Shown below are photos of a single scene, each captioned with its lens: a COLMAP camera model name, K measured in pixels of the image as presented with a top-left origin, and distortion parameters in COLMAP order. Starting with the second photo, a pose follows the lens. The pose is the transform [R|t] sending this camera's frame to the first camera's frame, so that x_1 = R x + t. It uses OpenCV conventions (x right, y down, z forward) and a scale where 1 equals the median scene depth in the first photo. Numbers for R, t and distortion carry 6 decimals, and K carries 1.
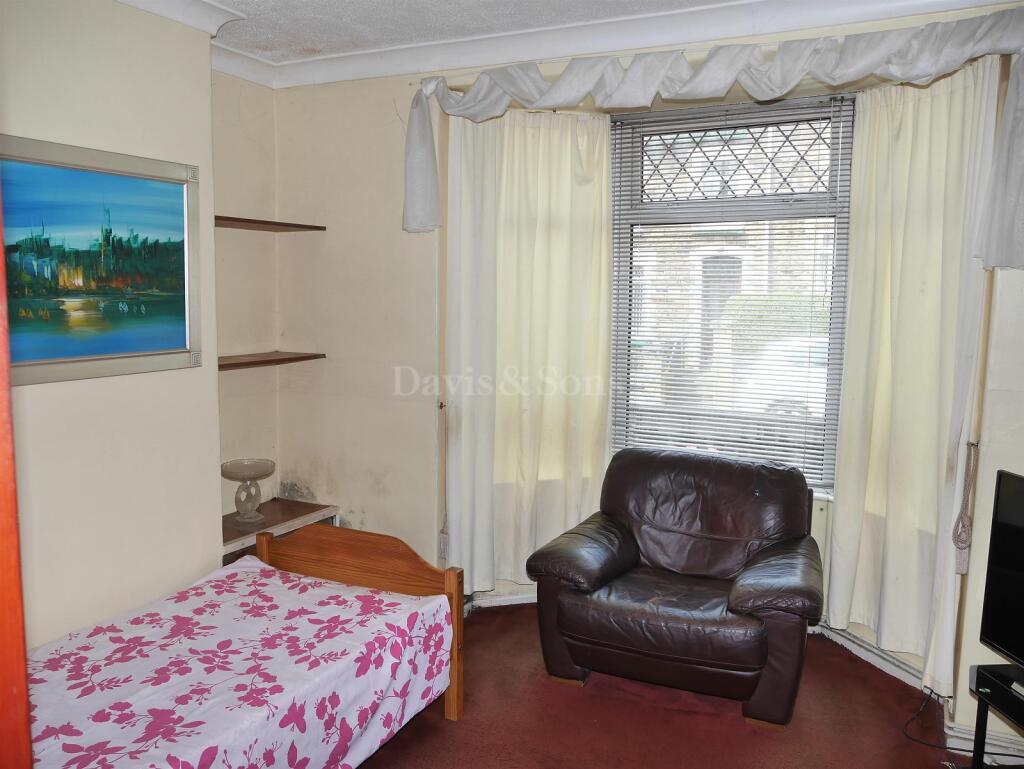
lens RADIAL K [[826.4, 0, 511.6], [0, 826.4, 355.2], [0, 0, 1]] dist [0.002438, 0.000415]
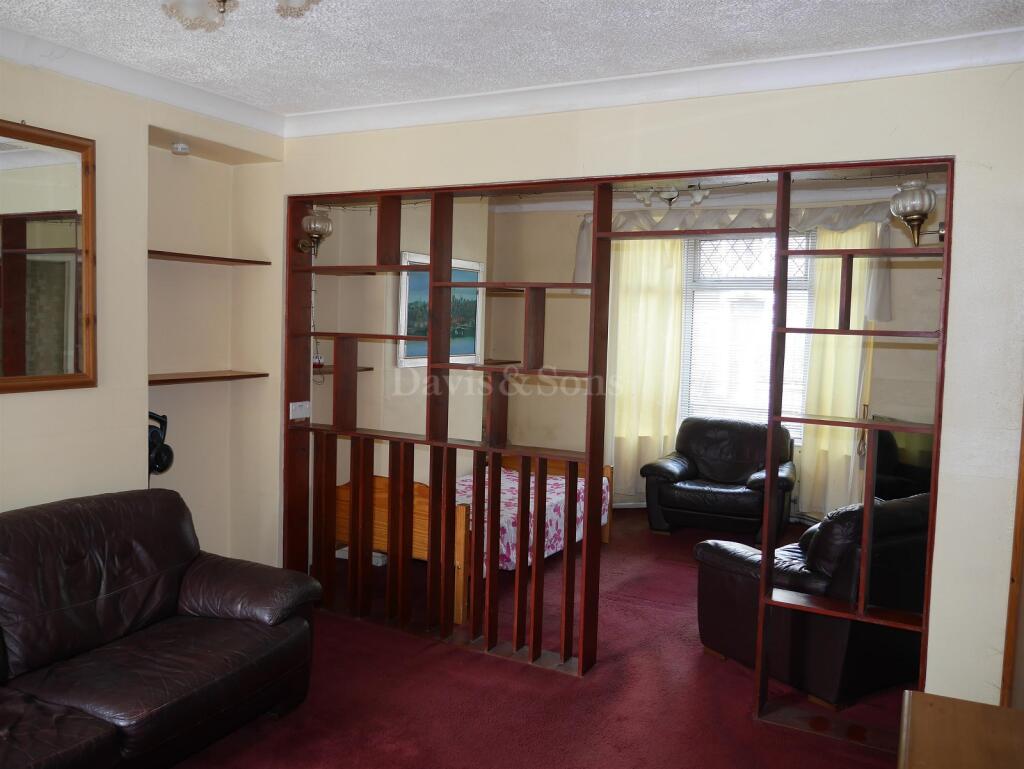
lens RADIAL K [[853.7, 0, 512.0], [0, 853.7, 384.5], [0, 0, 1]] dist [0.000991, 0.004299]
pose [[0.999722, 0.016742, -0.016609, -0.282118], [-0.017028, 0.999707, -0.017197, 0.105002], [0.016316, 0.017475, 0.999714, -1.108358]]
